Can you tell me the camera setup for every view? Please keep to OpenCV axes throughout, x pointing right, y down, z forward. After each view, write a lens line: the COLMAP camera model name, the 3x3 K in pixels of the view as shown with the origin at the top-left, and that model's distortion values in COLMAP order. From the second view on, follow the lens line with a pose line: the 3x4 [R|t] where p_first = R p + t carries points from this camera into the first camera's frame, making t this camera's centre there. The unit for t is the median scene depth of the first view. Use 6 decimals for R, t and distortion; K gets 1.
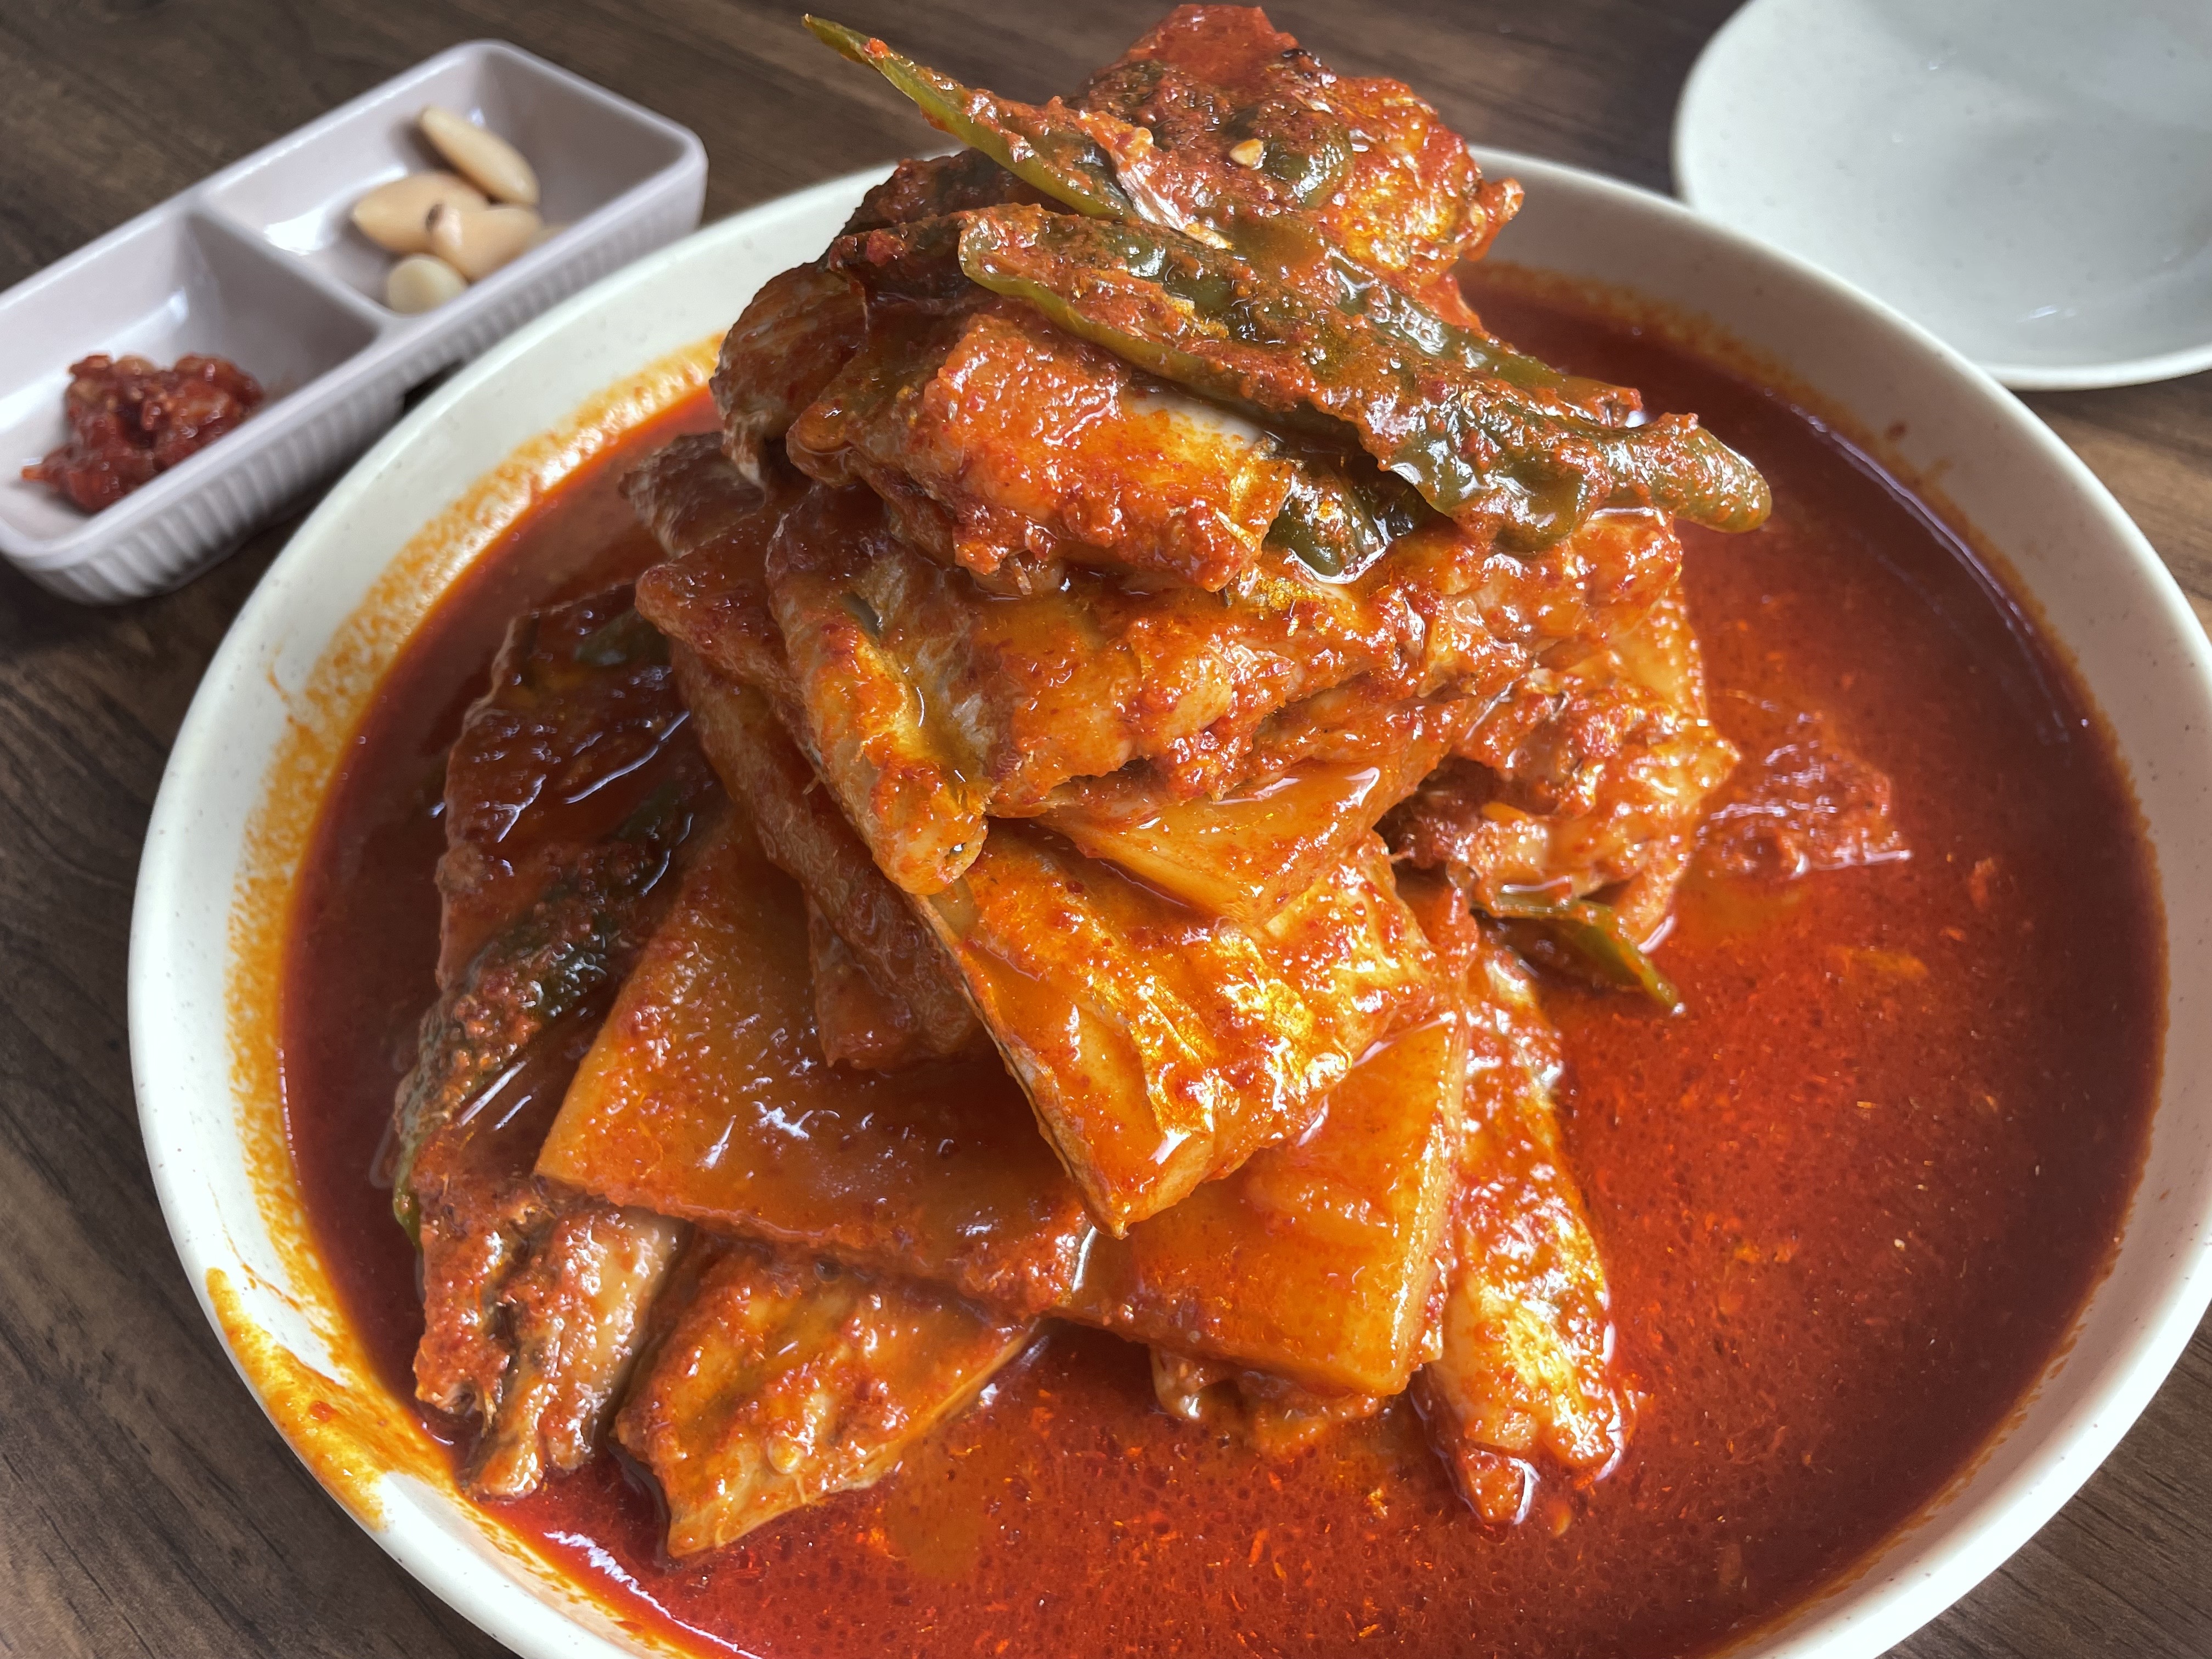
lens RADIAL K [[1685.9, 0, 1106.0], [0, 1685.9, 829.5], [0, 0, 1]] dist [0.065458, -0.130220]
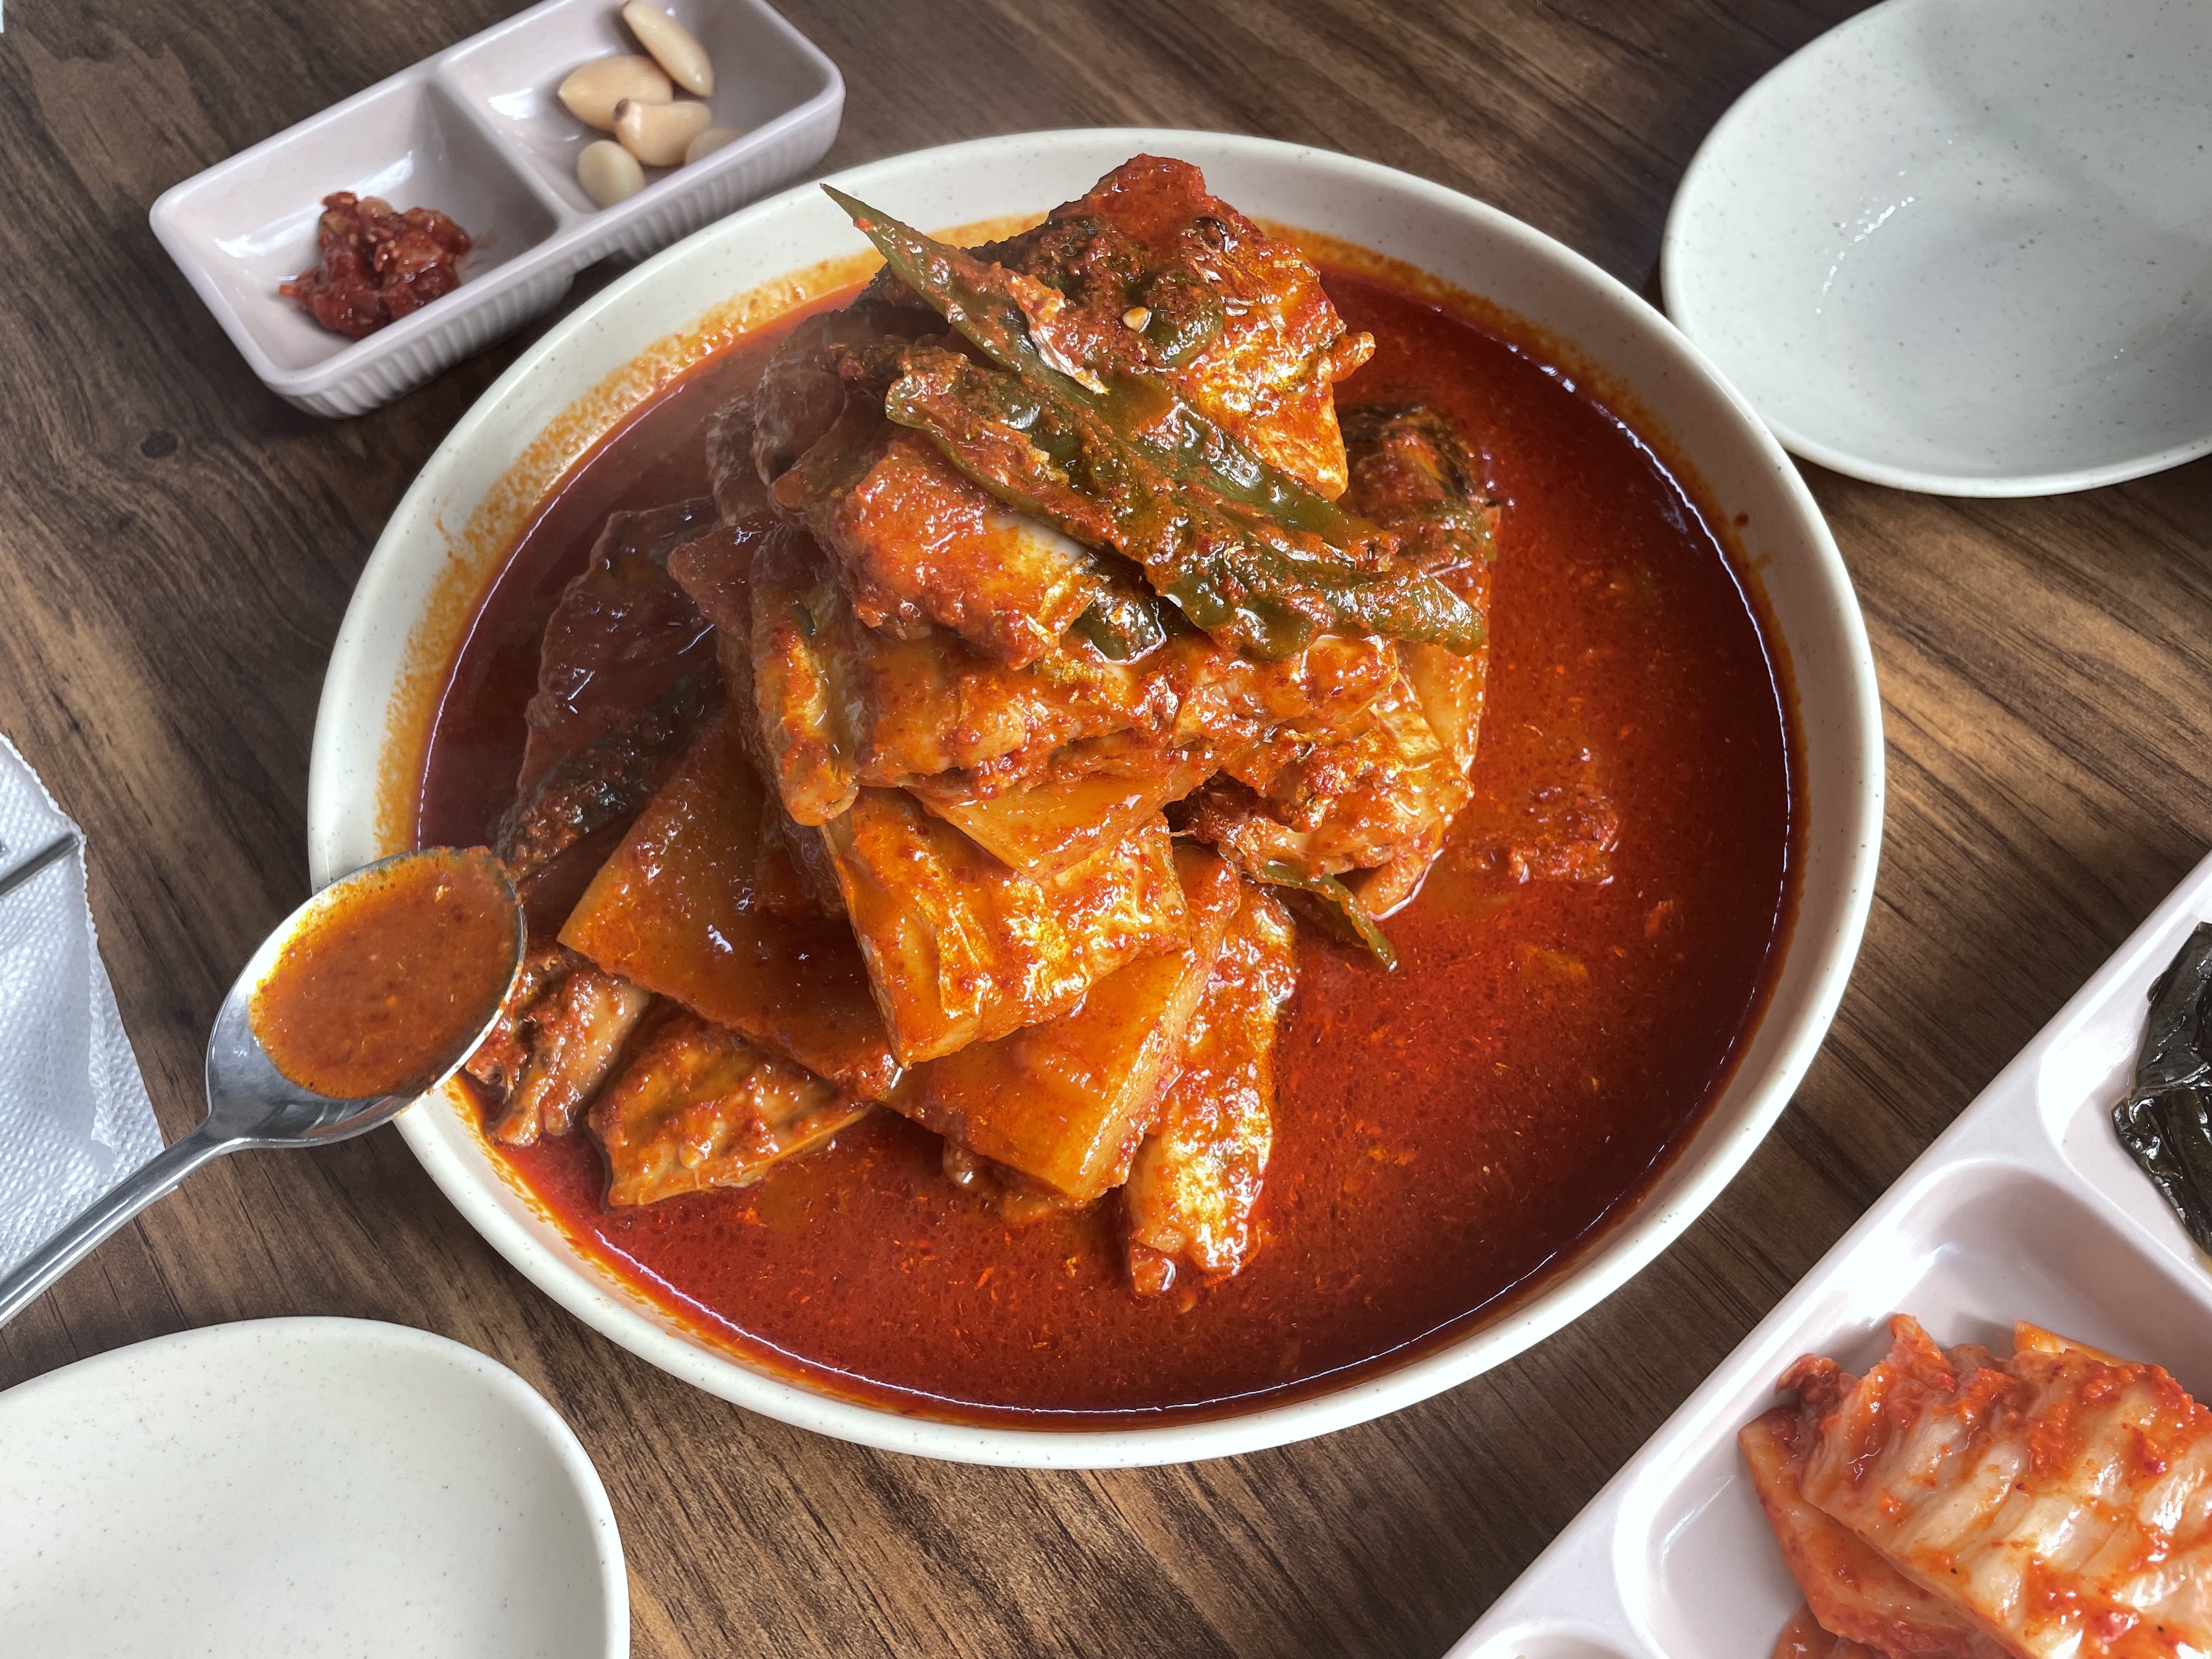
lens RADIAL K [[1679.8, 0, 1106.6], [0, 1679.8, 796.6], [0, 0, 1]] dist [0.069313, -0.135153]
pose [[0.979264, 0.178655, -0.095523, 0.252572], [-0.161590, 0.973202, 0.163605, -0.240727], [0.122192, -0.144777, 0.981890, -0.368710]]
